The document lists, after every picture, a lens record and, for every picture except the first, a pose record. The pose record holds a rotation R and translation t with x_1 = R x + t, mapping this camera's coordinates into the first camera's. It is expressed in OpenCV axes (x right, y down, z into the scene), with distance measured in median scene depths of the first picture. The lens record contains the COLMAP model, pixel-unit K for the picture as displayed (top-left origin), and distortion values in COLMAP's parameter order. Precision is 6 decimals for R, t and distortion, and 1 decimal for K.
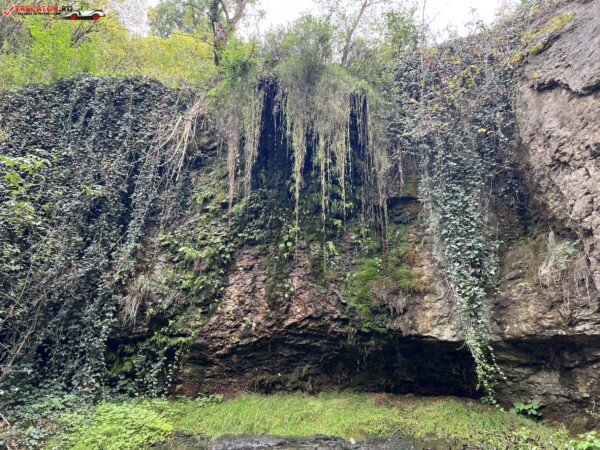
lens RADIAL K [[454.1, 0, 297.7], [0, 454.1, 226.6], [0, 0, 1]] dist [0.052814, -0.055004]
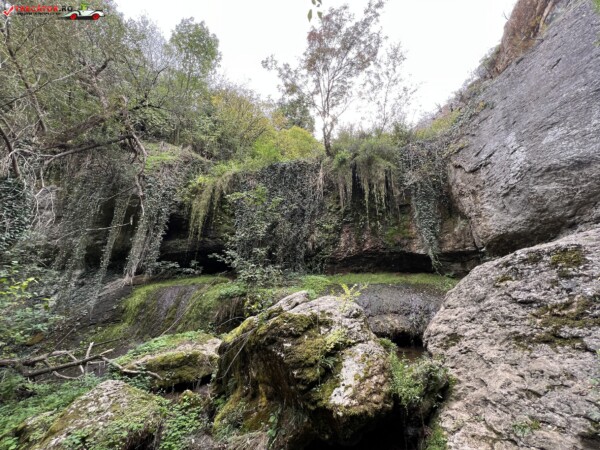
lens RADIAL K [[241.0, 0, 299.5], [0, 241.0, 225.3], [0, 0, 1]] dist [0.000042, 0.000666]
pose [[0.988870, -0.034304, -0.144772, -0.203365], [0.047206, 0.995120, 0.086645, -0.098293], [0.141094, -0.092515, 0.985664, -0.573846]]
